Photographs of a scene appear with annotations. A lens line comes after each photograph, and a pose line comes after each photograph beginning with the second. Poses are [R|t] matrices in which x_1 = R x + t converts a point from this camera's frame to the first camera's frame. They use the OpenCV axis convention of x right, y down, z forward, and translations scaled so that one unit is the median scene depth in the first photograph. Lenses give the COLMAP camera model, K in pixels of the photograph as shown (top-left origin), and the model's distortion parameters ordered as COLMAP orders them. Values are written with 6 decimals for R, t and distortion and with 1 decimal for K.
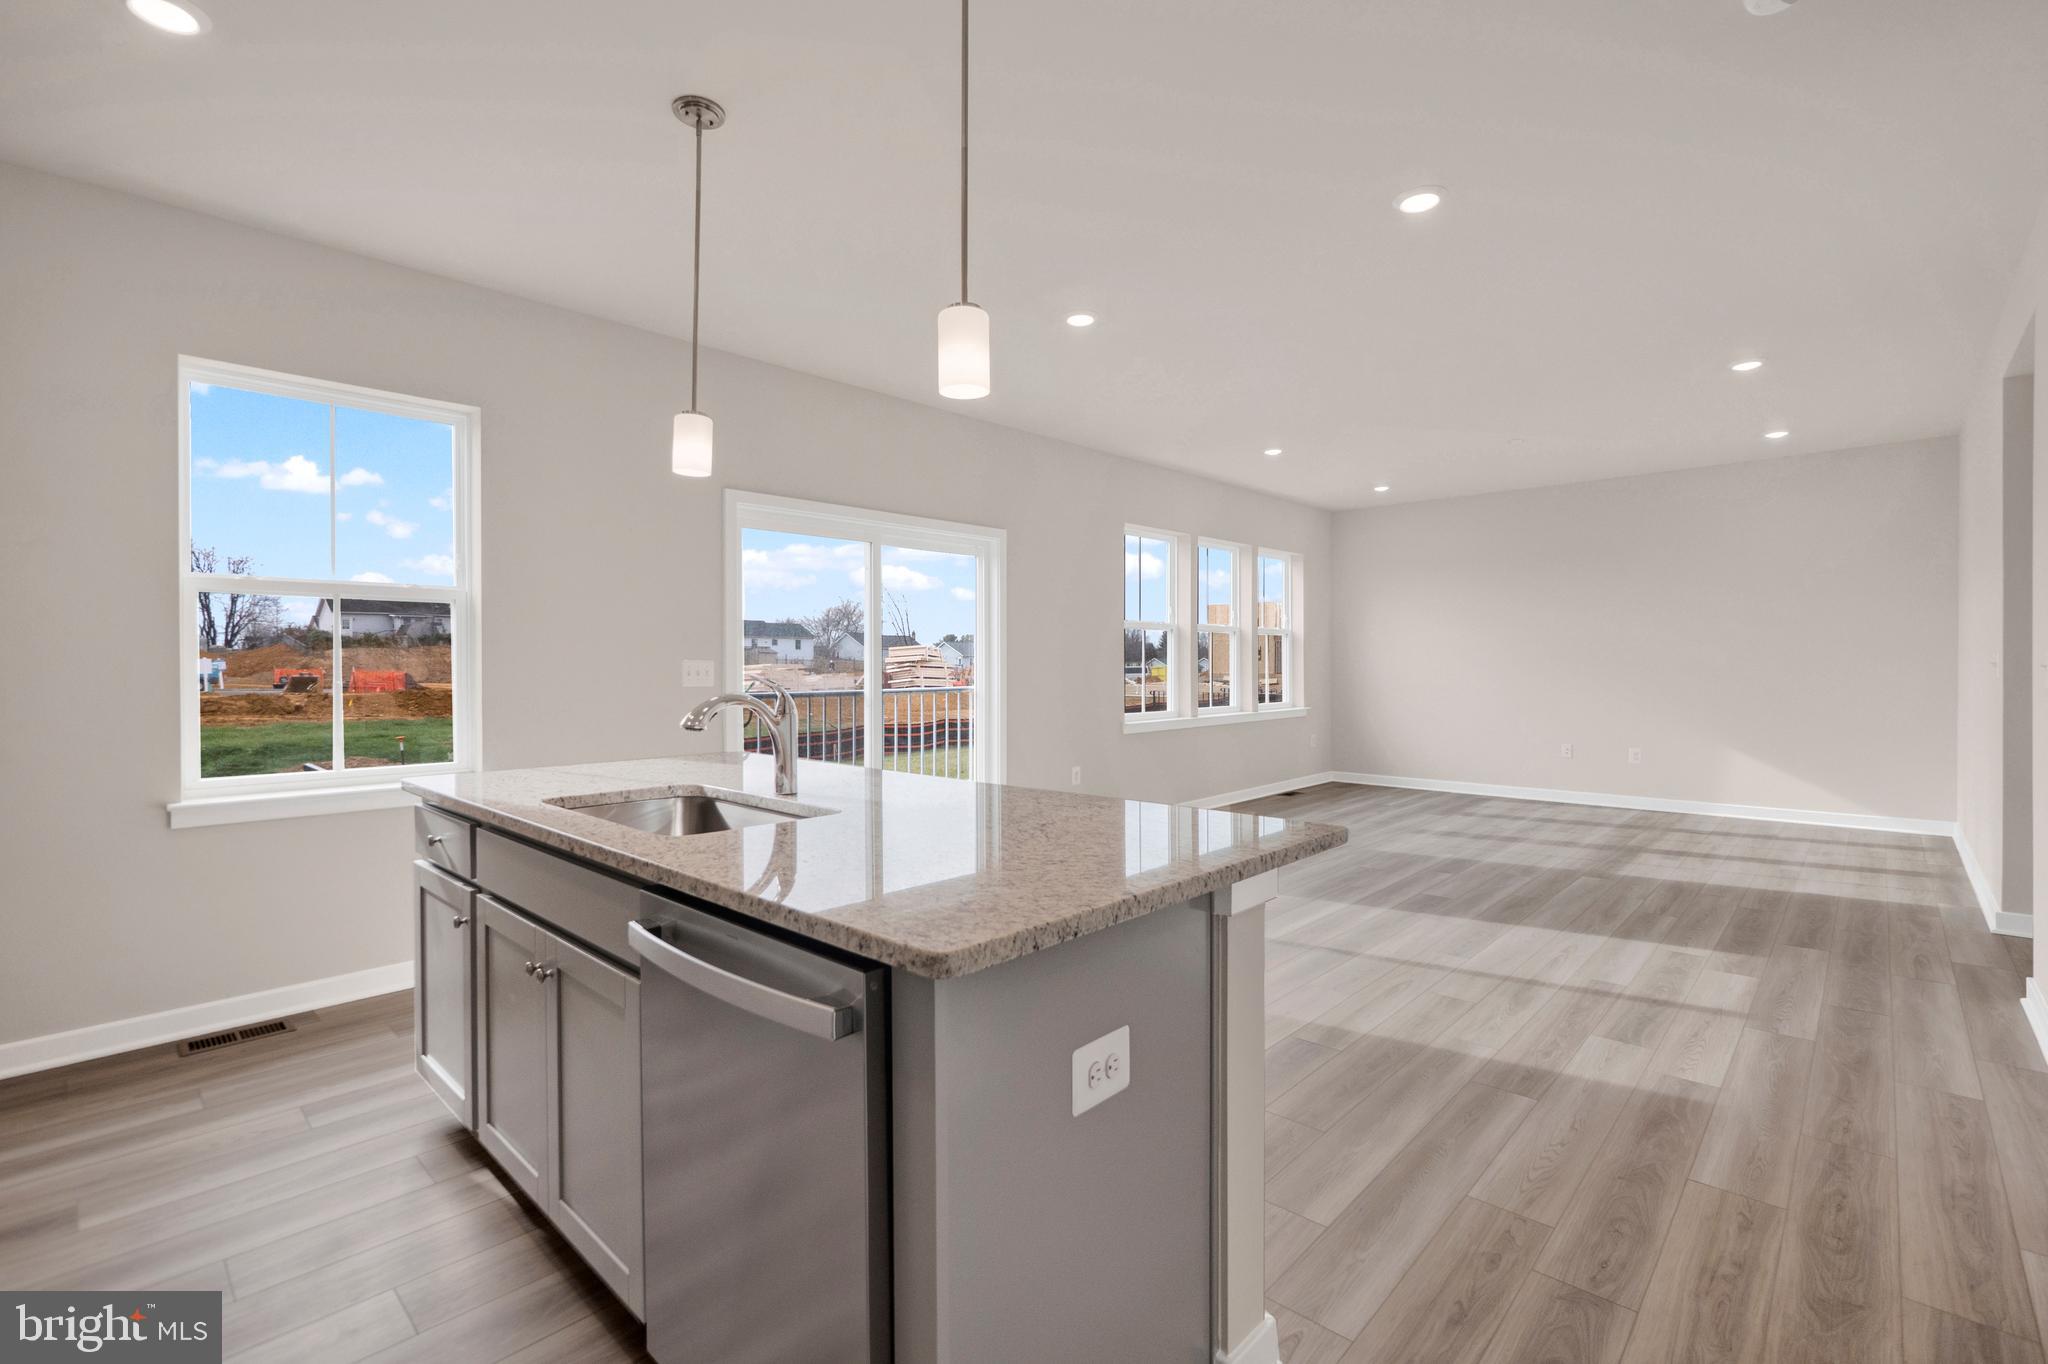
lens RADIAL K [[916.9, 0, 1025.1], [0, 916.9, 671.3], [0, 0, 1]] dist [-0.001757, -0.000282]
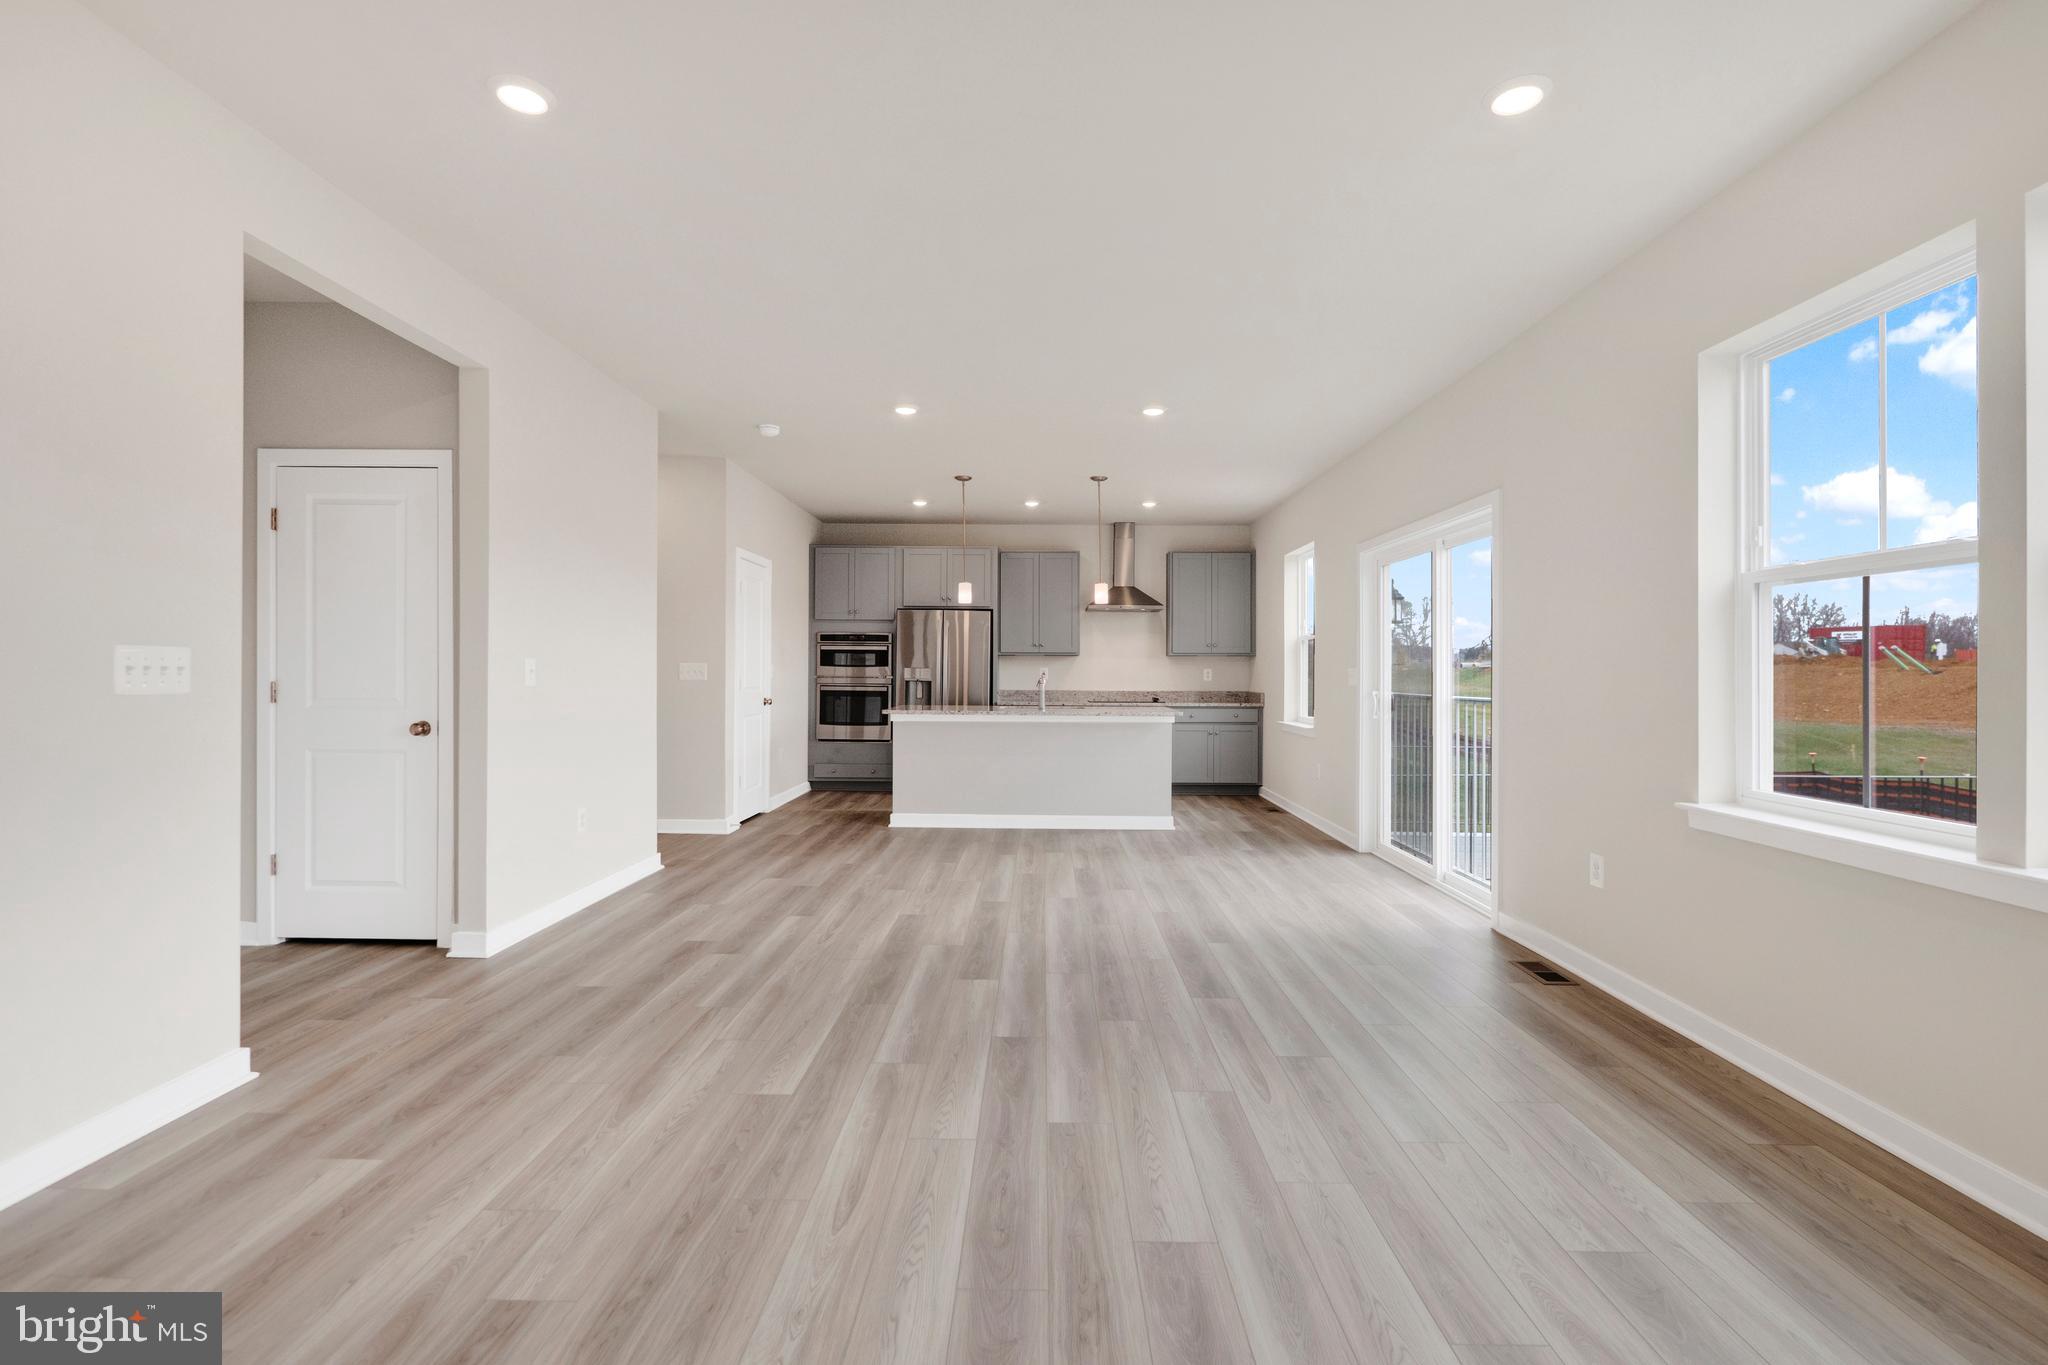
lens RADIAL K [[916.9, 0, 1025.1], [0, 916.9, 671.8], [0, 0, 1]] dist [-0.001757, -0.000282]
pose [[-0.739809, 0.001123, -0.672816, 0.586567], [-0.006472, 0.999940, 0.008786, -0.009128], [0.672785, 0.010855, -0.739758, 0.999474]]
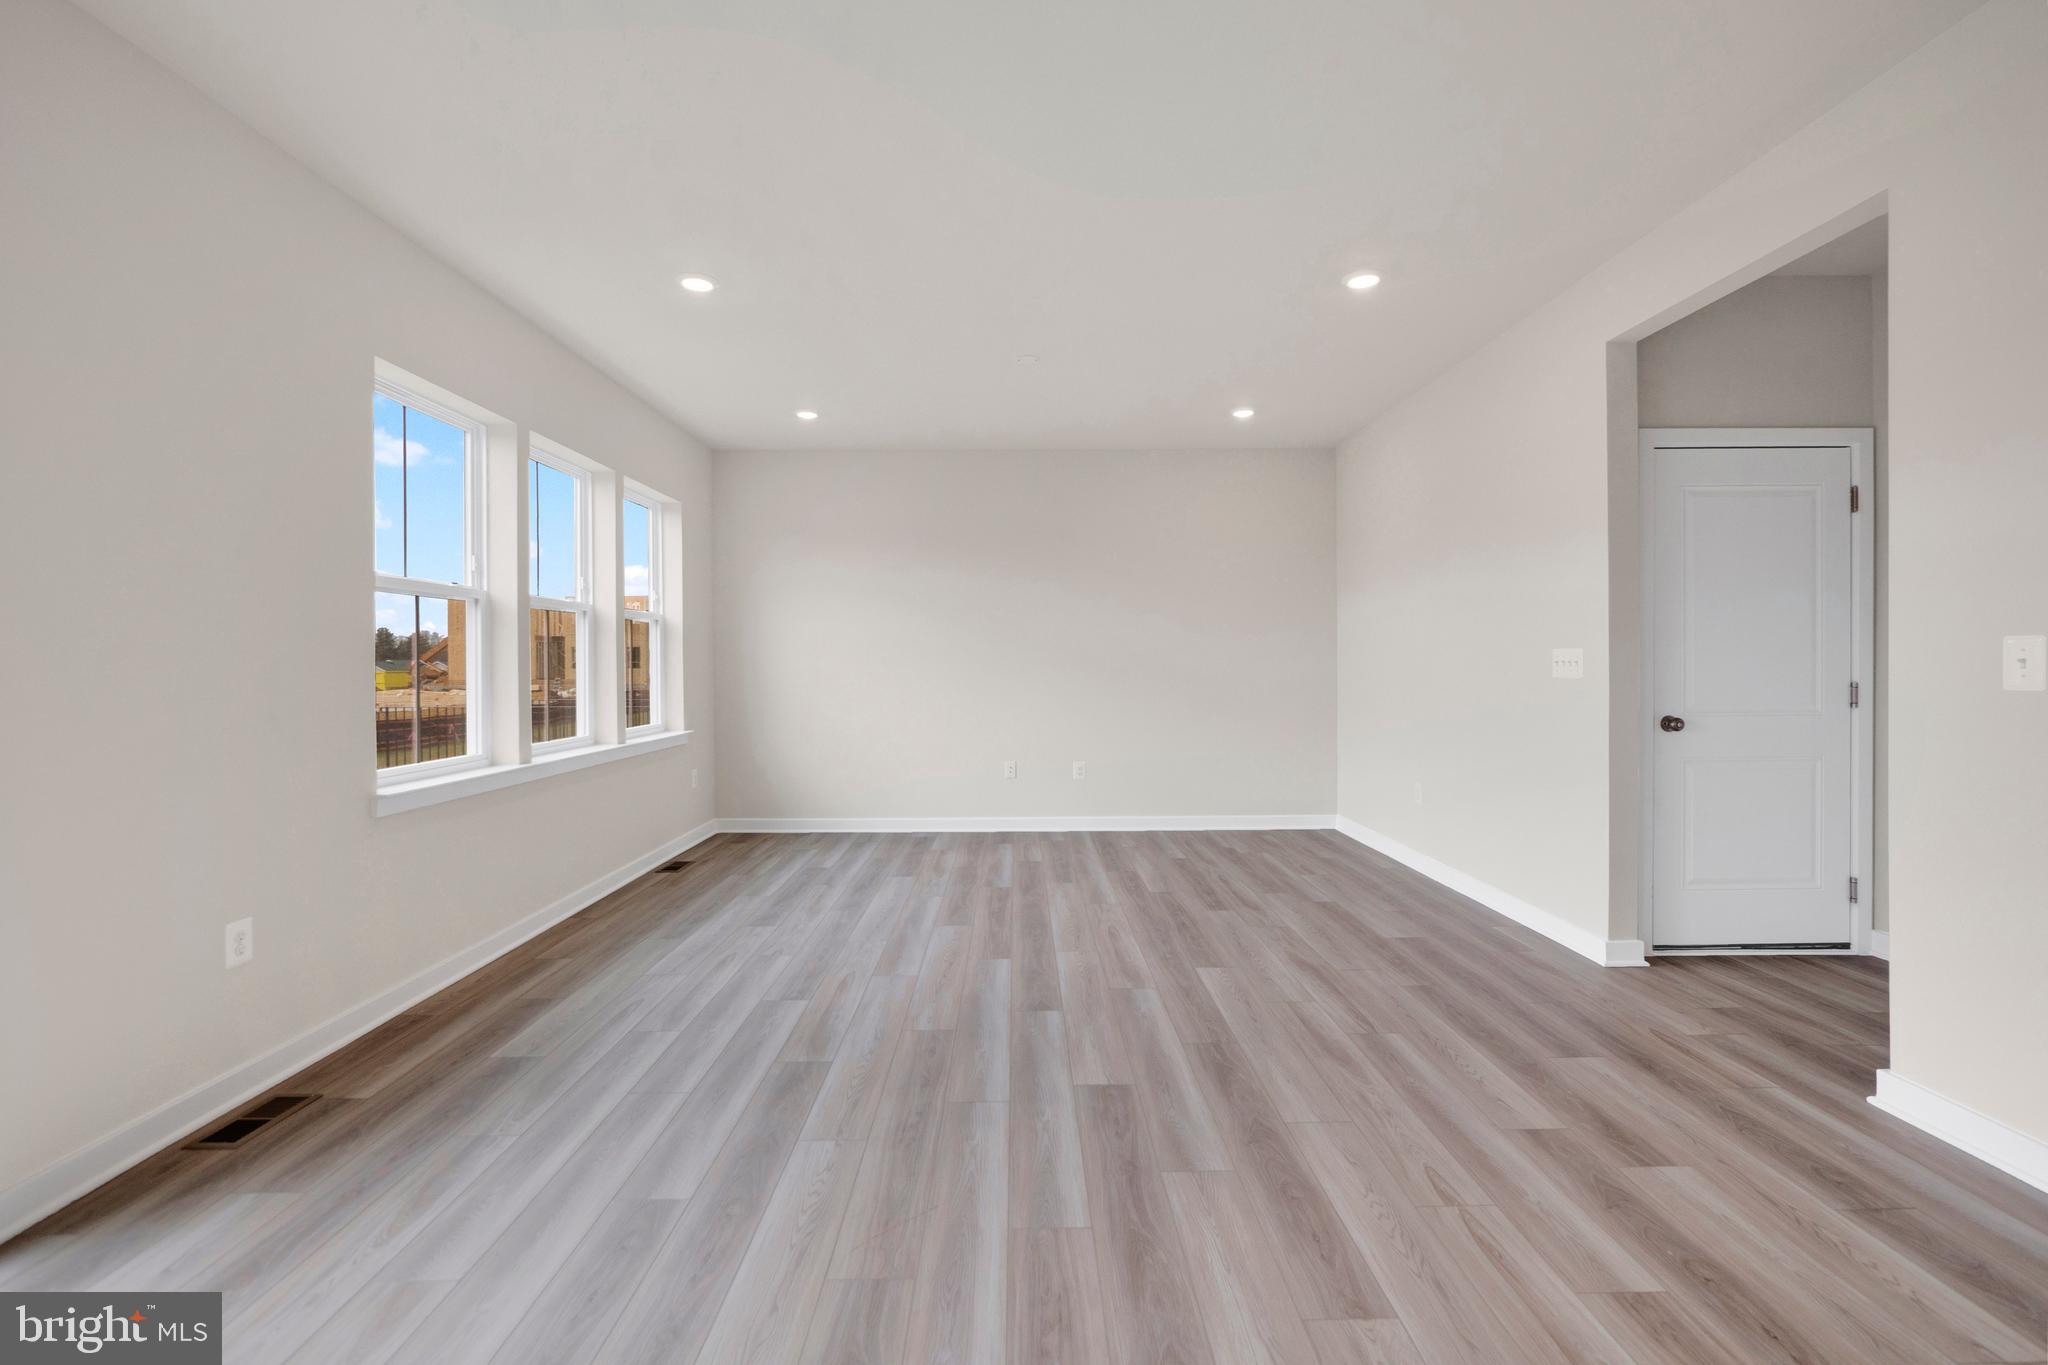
lens RADIAL K [[916.9, 0, 1025.1], [0, 916.9, 671.8], [0, 0, 1]] dist [-0.001757, -0.000282]
pose [[0.720091, -0.006447, 0.693850, 0.022229], [0.008987, 0.999960, -0.000035, -0.001843], [-0.693821, 0.006261, 0.720120, 0.400400]]
